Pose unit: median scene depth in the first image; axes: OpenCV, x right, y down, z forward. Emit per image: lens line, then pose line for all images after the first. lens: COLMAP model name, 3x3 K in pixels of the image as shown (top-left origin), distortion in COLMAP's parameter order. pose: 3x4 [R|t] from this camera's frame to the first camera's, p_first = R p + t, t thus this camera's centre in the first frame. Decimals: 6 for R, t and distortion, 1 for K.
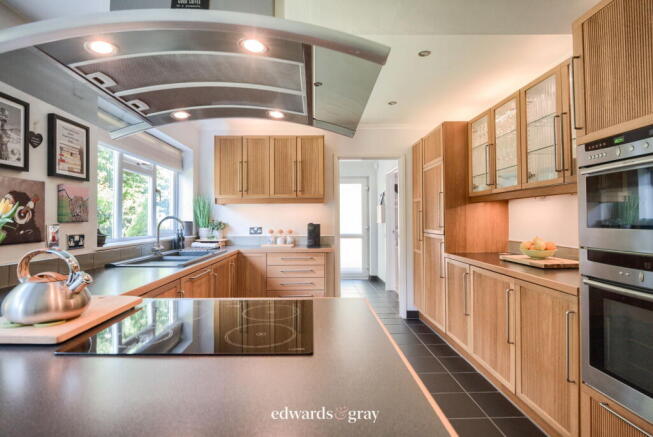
lens RADIAL K [[312.1, 0, 326.5], [0, 312.1, 217.4], [0, 0, 1]] dist [0.001220, 0.000273]
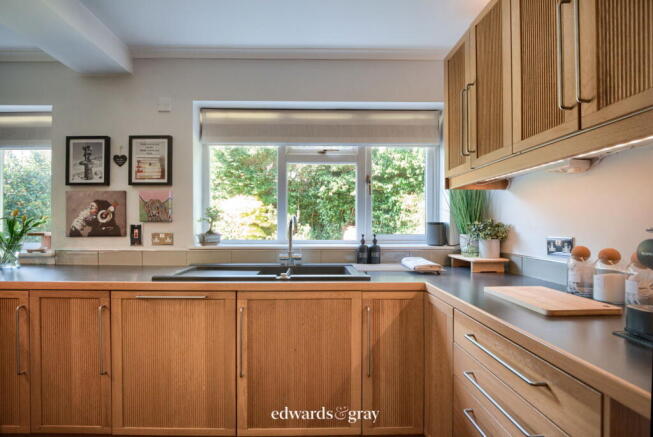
lens RADIAL K [[297.9, 0, 316.9], [0, 297.9, 224.6], [0, 0, 1]] dist [-0.021635, -0.000378]
pose [[-0.002892, 0.001262, -0.999995, 0.321652], [0.008111, 0.999966, 0.001238, 0.032238], [0.999963, -0.008107, -0.002902, 1.771062]]
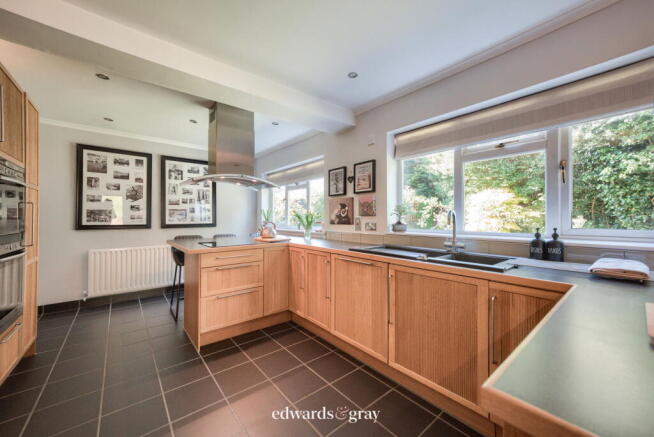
lens RADIAL K [[251.0, 0, 324.2], [0, 251.0, 216.2], [0, 0, 1]] dist [0.003079, 0.000296]
pose [[-0.791205, 0.001378, -0.611549, 0.324500], [0.009414, 0.999906, -0.009927, 0.034006], [0.611479, -0.013611, -0.791144, 2.225978]]
